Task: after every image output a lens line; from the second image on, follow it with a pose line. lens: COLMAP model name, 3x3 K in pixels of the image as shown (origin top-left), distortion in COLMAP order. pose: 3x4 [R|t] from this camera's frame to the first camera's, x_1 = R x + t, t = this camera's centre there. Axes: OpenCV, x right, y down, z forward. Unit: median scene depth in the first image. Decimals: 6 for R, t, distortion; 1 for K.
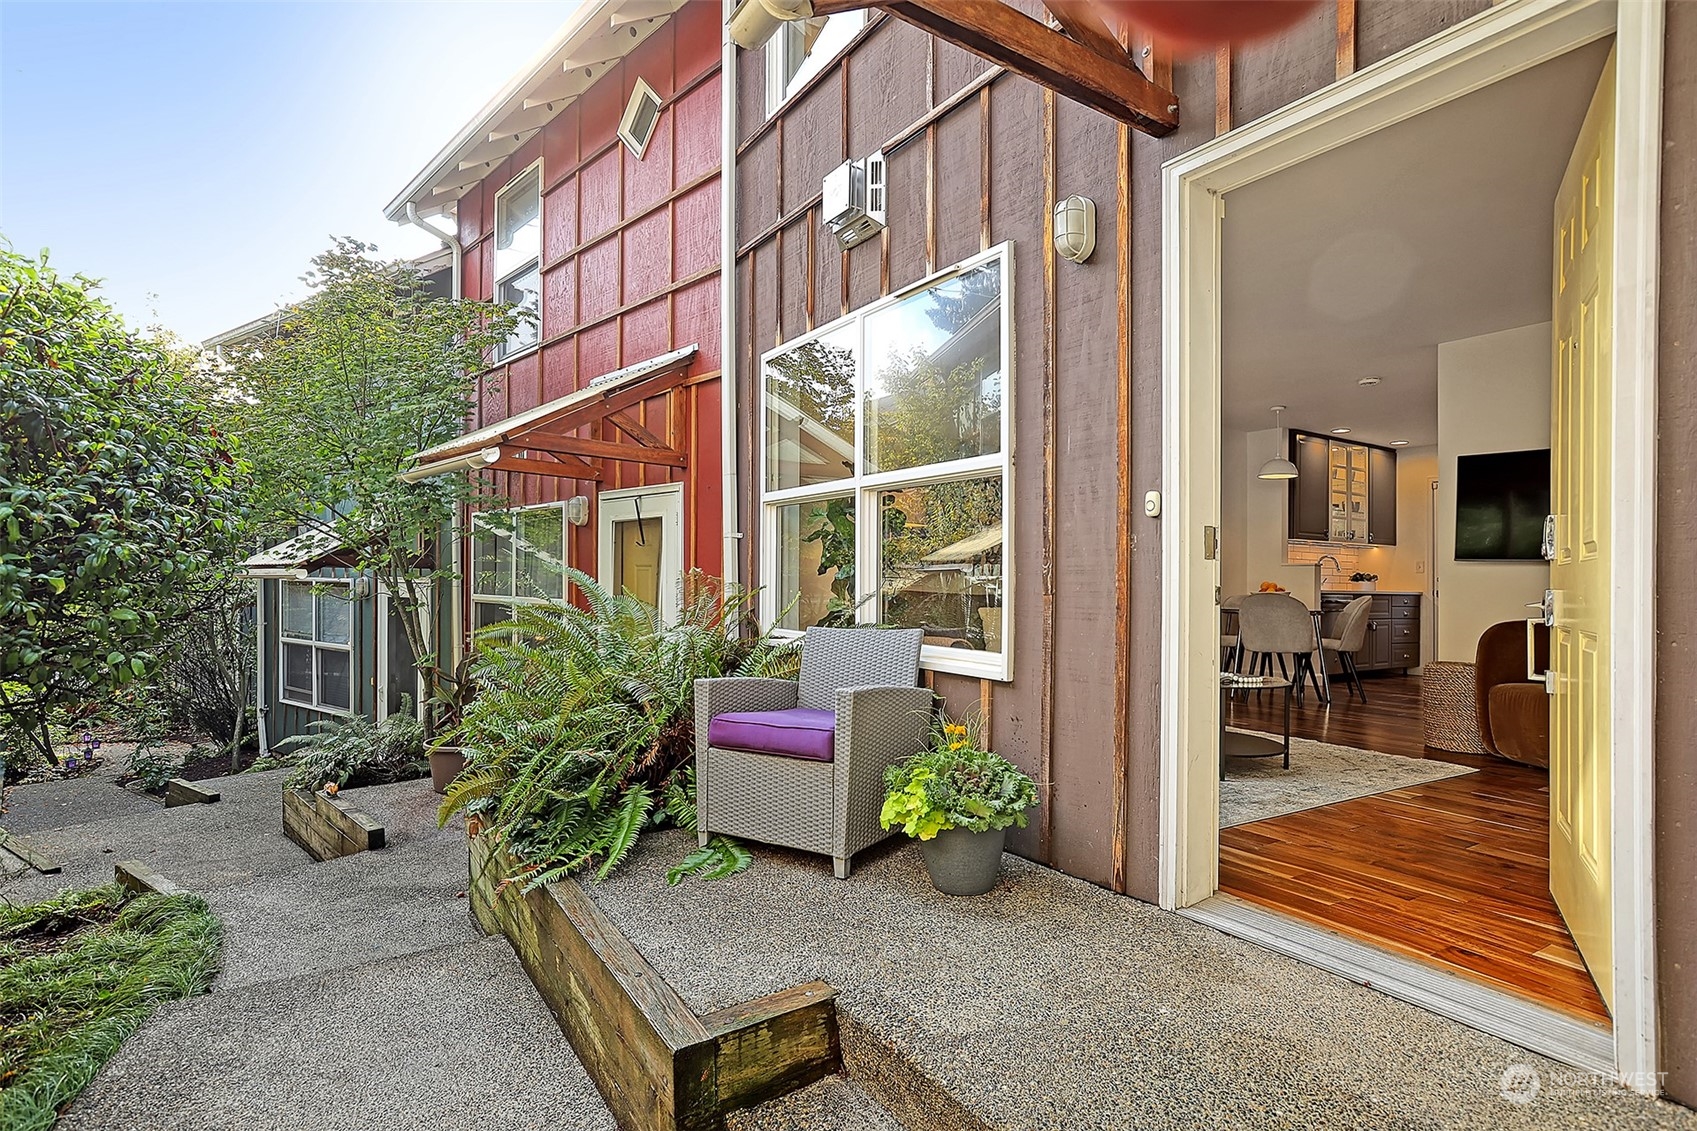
lens RADIAL K [[875.7, 0, 848.0], [0, 875.7, 582.0], [0, 0, 1]] dist [-0.038665, 0.036981]
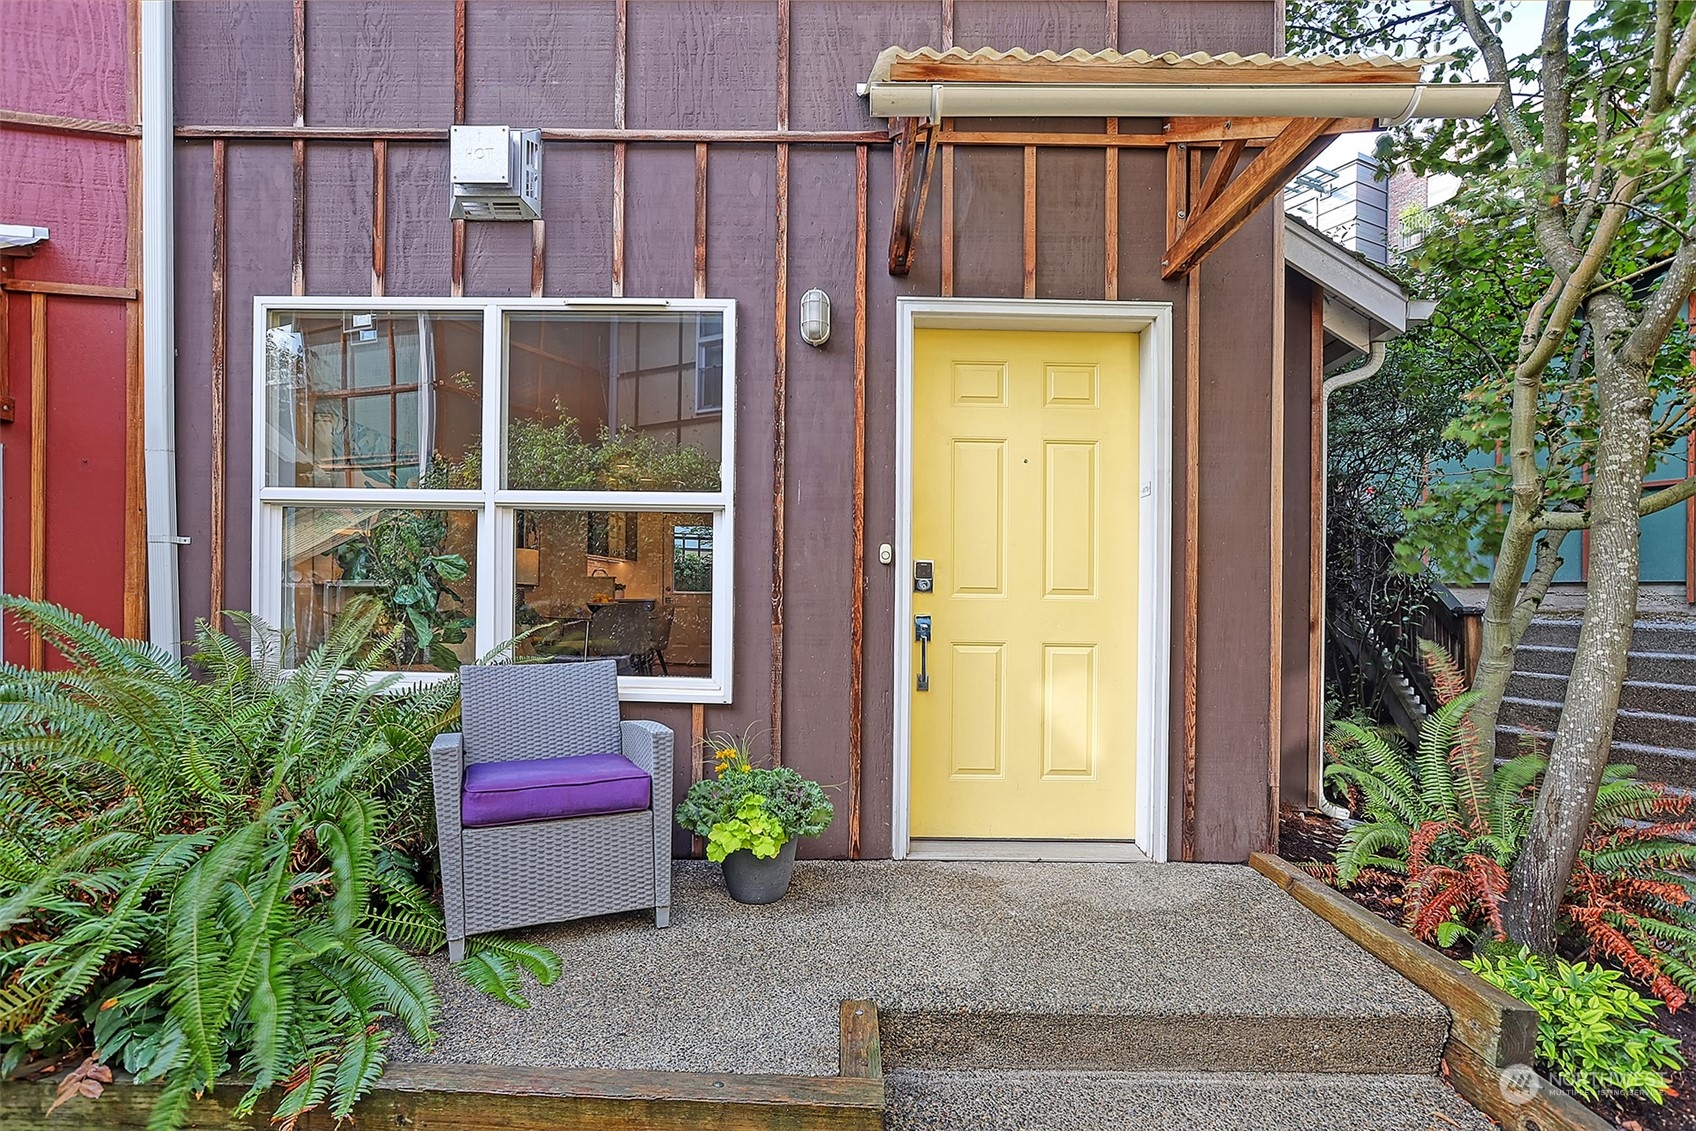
lens RADIAL K [[875.2, 0, 847.5], [0, 875.2, 582.0], [0, 0, 1]] dist [-0.038665, 0.036981]
pose [[0.531641, 0.002824, 0.846965, -0.544070], [-0.005849, 0.999983, 0.000337, -0.032622], [-0.846949, -0.005133, 0.531649, 0.244233]]
